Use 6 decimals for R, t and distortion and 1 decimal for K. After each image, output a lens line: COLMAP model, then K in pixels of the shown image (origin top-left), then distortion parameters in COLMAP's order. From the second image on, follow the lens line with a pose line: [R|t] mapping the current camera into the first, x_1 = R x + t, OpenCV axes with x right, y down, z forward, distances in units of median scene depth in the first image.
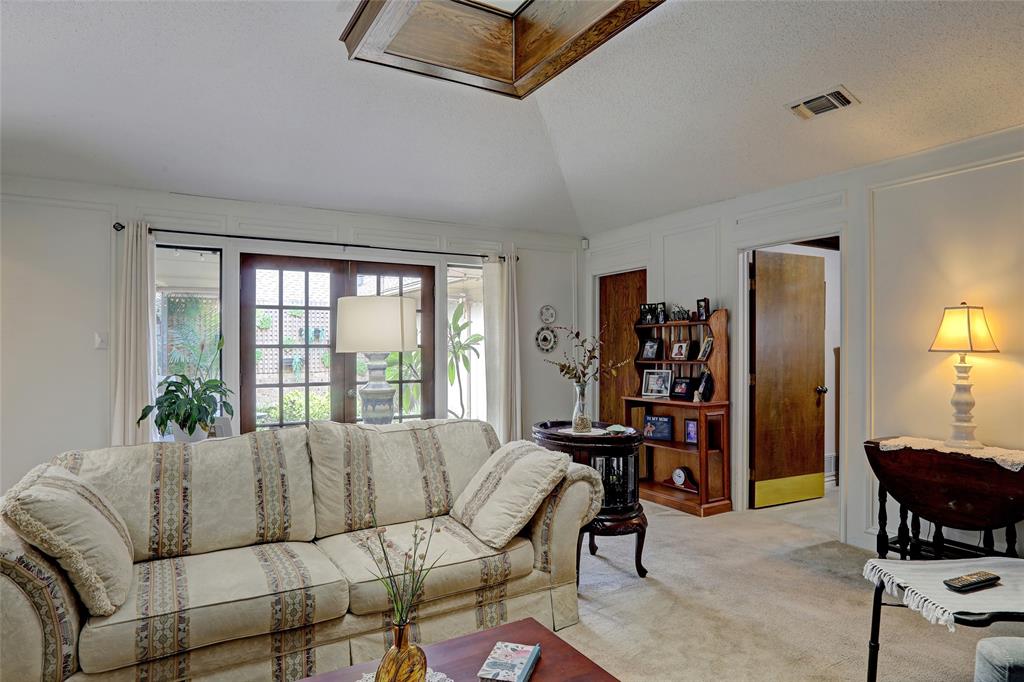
lens RADIAL K [[598.4, 0, 507.6], [0, 598.4, 343.0], [0, 0, 1]] dist [-0.074627, 0.053585]
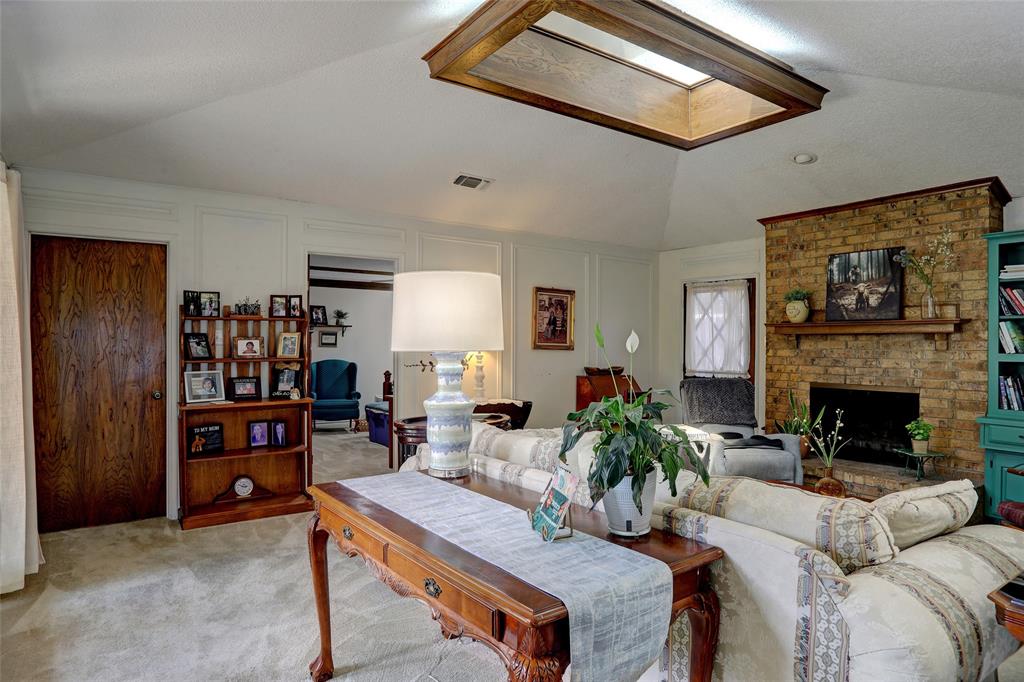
lens RADIAL K [[598.4, 0, 507.6], [0, 598.4, 343.0], [0, 0, 1]] dist [-0.074627, 0.053585]
pose [[-0.082526, 0.002977, 0.996584, -1.015939], [-0.009135, 0.999951, -0.003744, 0.008033], [-0.996547, -0.009413, -0.082495, 1.066669]]
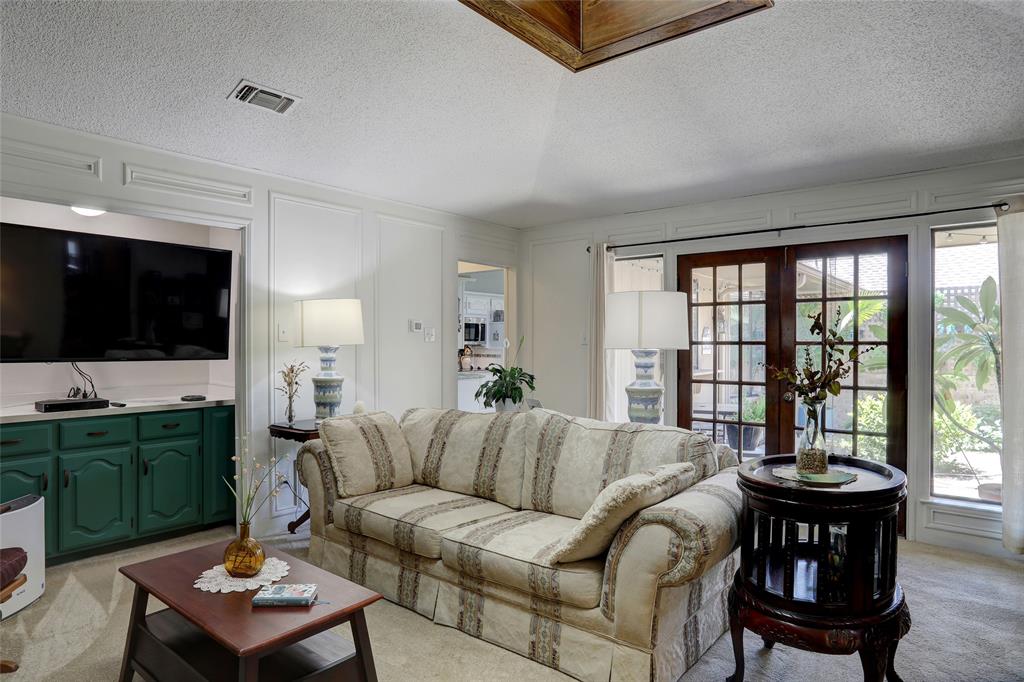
lens RADIAL K [[598.4, 0, 507.6], [0, 598.4, 343.0], [0, 0, 1]] dist [-0.074627, 0.053585]
pose [[0.342220, 0.004489, -0.939609, 0.663126], [0.003341, 0.999976, 0.005994, -0.001891], [0.939614, -0.005191, 0.342197, 0.496516]]
